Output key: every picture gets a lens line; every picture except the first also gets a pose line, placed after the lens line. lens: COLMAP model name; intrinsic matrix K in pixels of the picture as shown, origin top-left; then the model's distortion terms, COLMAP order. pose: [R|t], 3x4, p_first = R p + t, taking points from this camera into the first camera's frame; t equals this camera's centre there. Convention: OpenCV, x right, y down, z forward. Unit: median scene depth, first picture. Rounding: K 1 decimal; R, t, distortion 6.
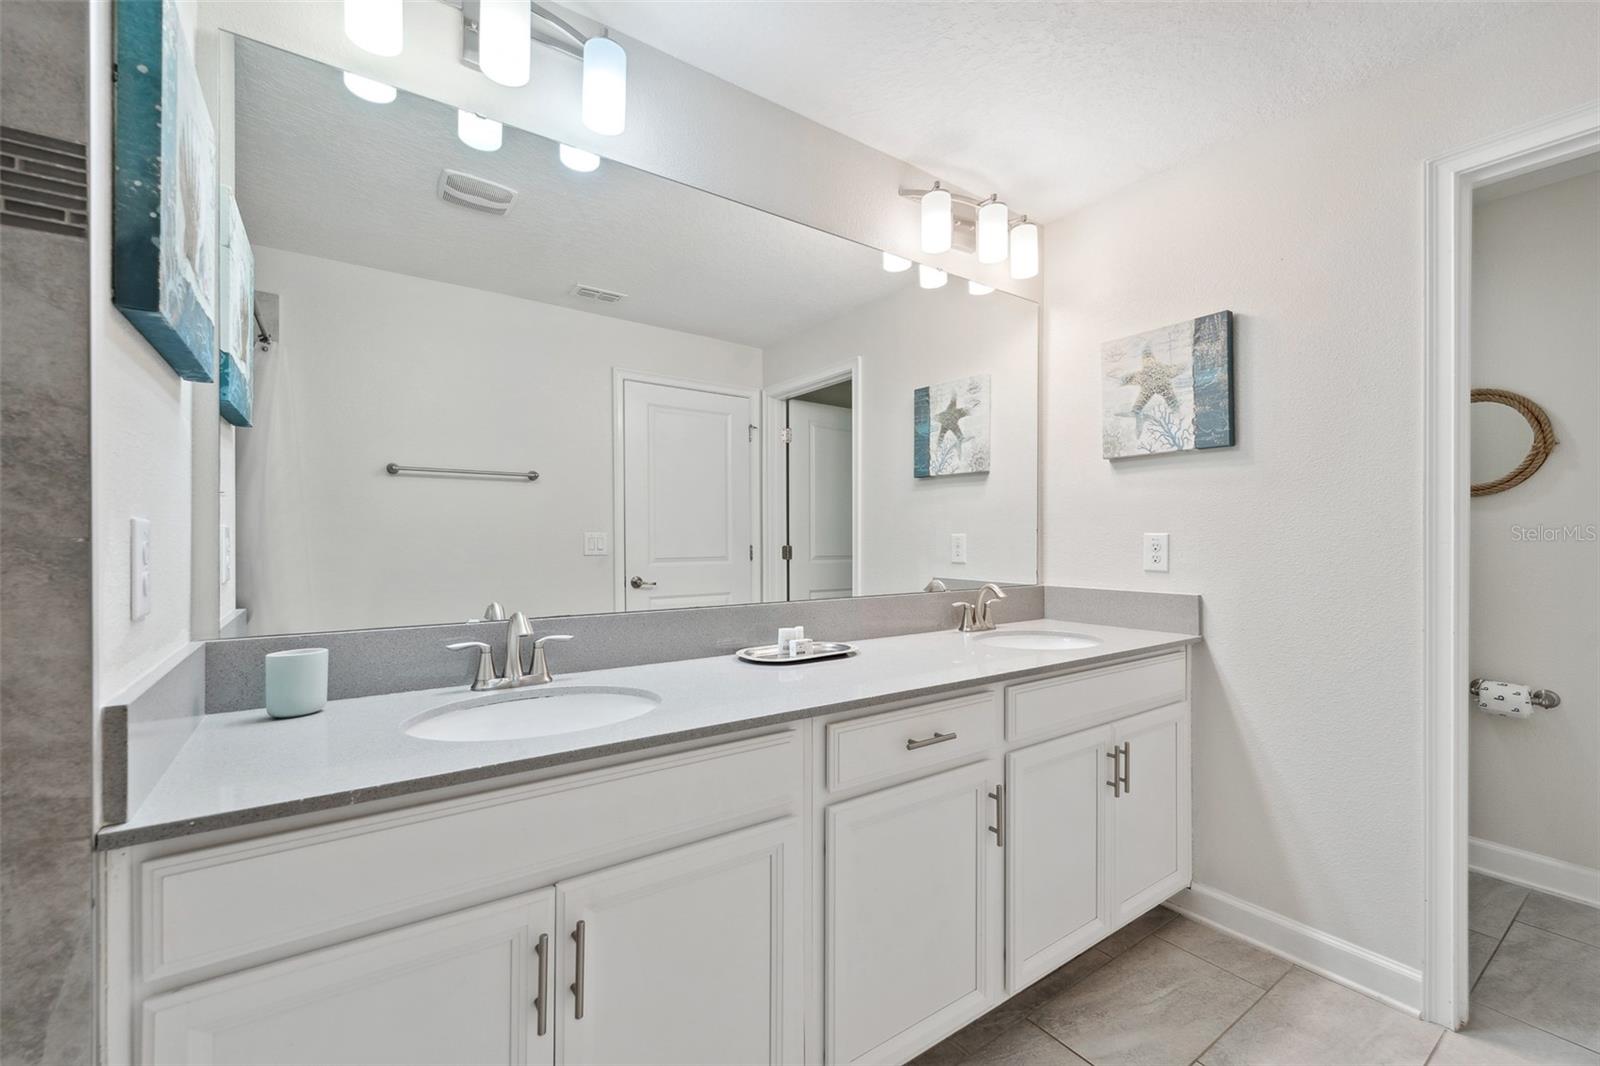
lens RADIAL K [[664.5, 0, 800.0], [0, 664.5, 533.0], [0, 0, 1]] dist [0.018175, -0.000010]
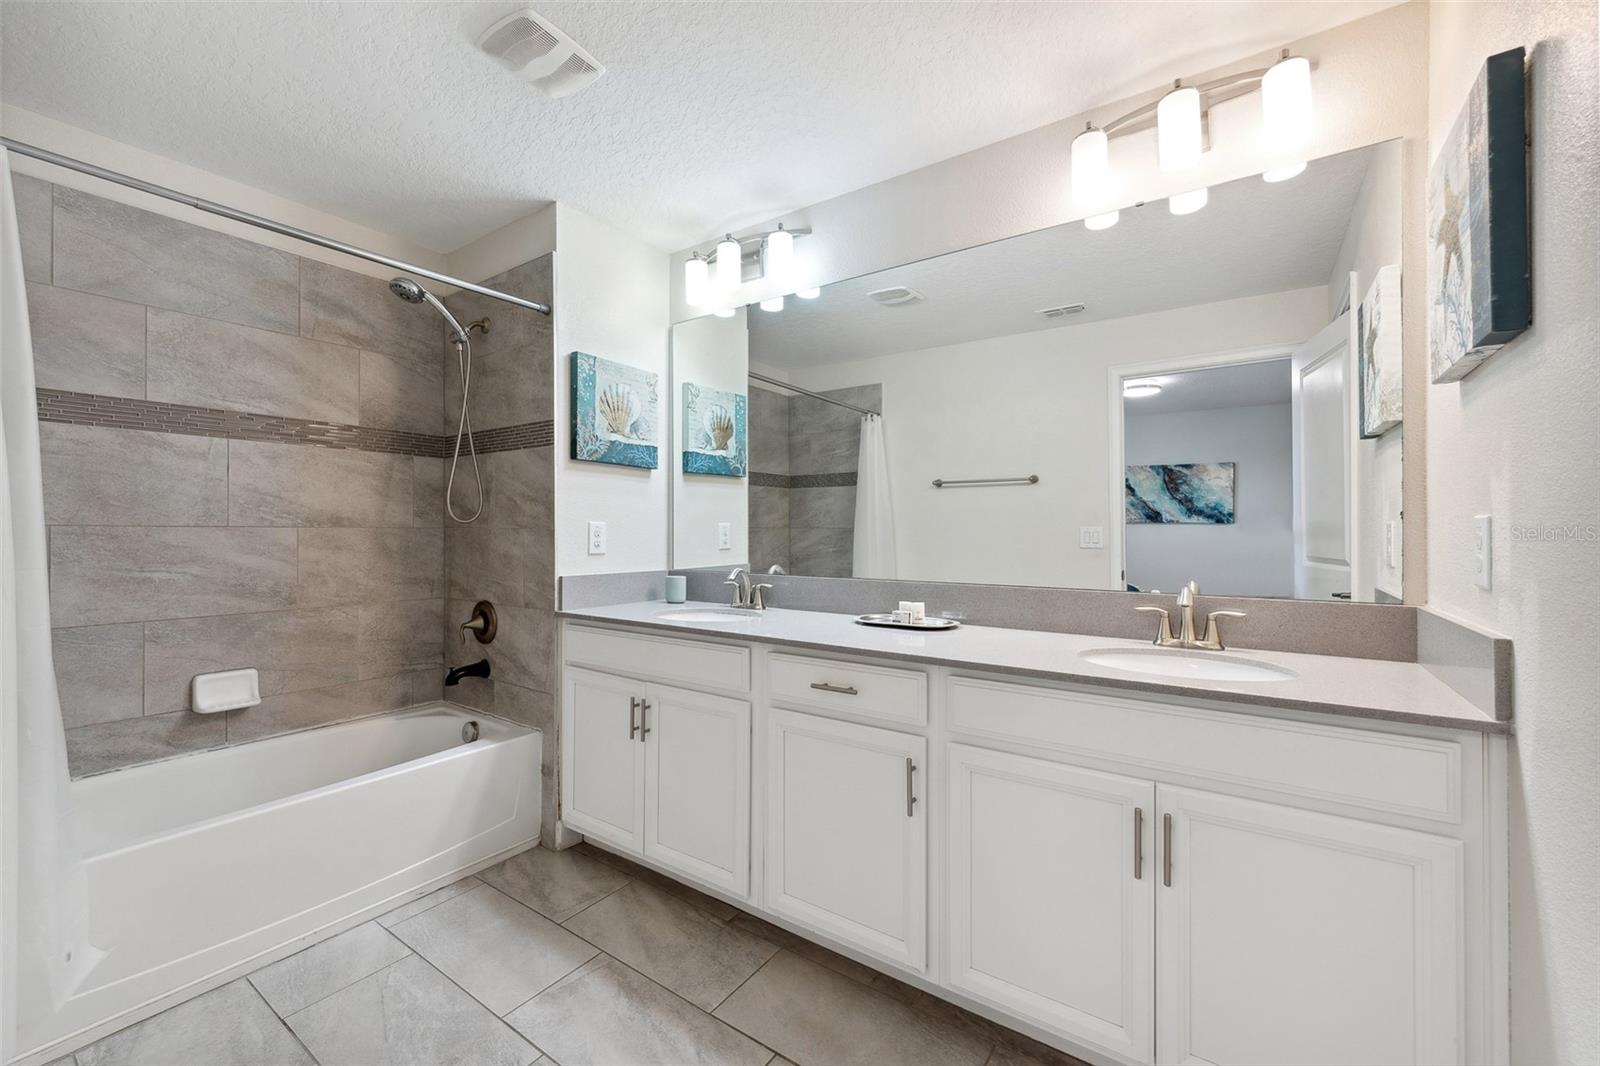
lens RADIAL K [[645.2, 0, 798.0], [0, 645.2, 525.7], [0, 0, 1]] dist [0.000799, -0.000312]
pose [[0.345854, -0.011984, -0.938212, 0.865030], [0.004464, 0.999928, -0.011127, 0.012591], [0.938278, -0.000340, 0.345883, 0.346398]]
